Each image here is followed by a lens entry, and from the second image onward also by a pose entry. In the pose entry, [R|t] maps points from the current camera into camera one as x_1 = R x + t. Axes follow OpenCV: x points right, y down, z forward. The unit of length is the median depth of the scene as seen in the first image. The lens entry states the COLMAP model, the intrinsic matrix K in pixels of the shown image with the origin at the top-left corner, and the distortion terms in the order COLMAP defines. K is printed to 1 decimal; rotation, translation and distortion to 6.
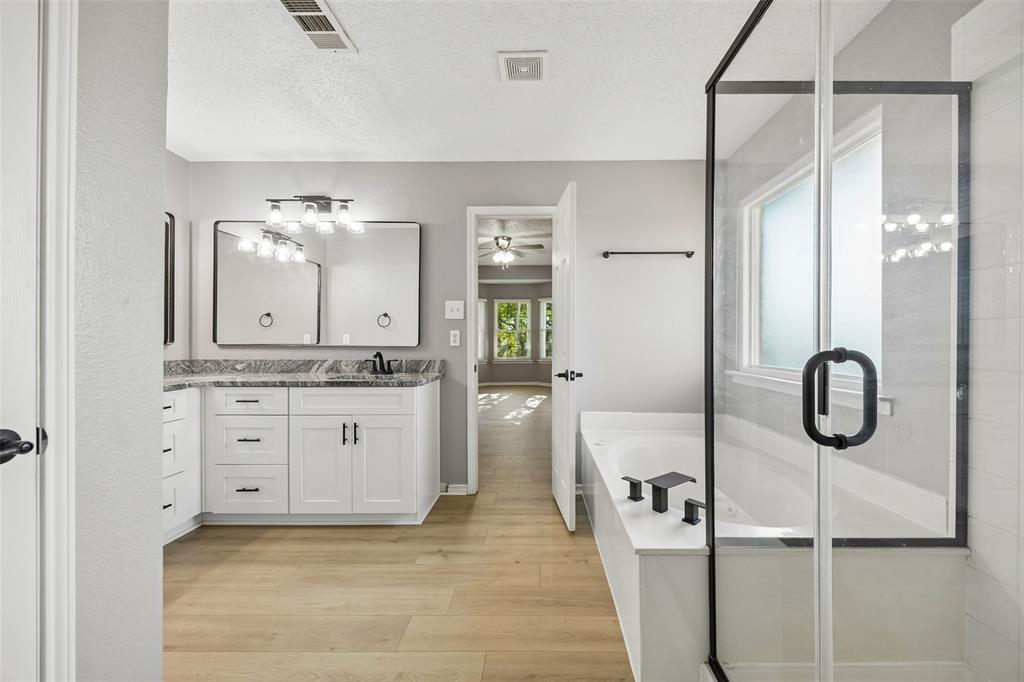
lens RADIAL K [[396.5, 0, 512.1], [0, 396.5, 341.2], [0, 0, 1]] dist [-0.000652, 0.000099]
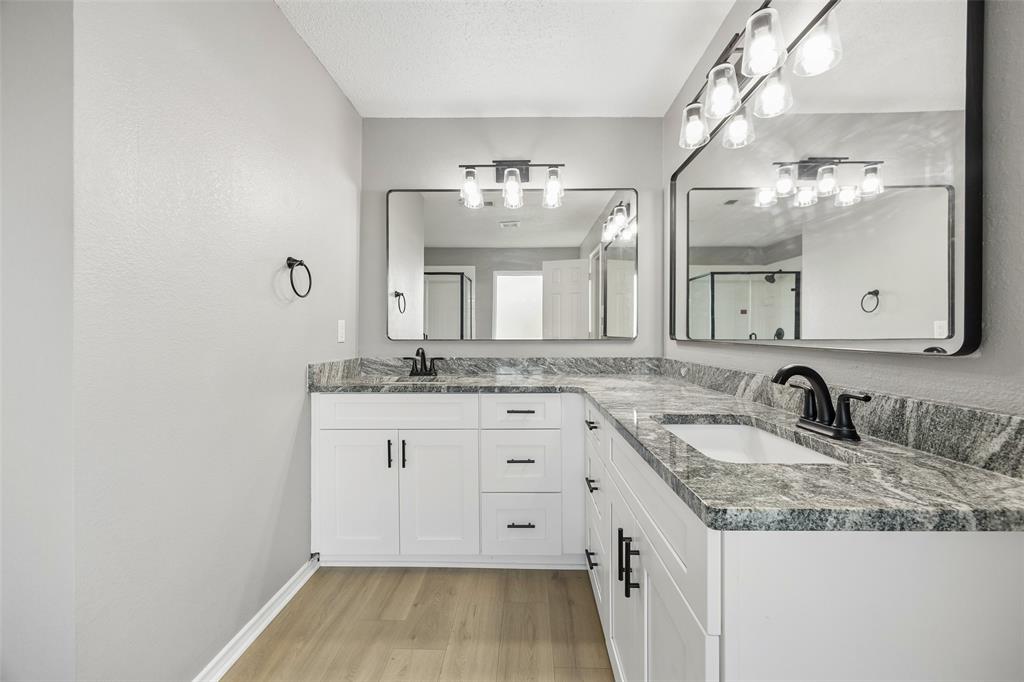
lens RADIAL K [[396.5, 0, 513.3], [0, 396.5, 334.3], [0, 0, 1]] dist [-0.000652, 0.000099]
pose [[0.054742, -0.003430, -0.998495, -0.005506], [0.001537, 0.999993, -0.003351, 0.000424], [0.998499, -0.001351, 0.054747, 0.682910]]
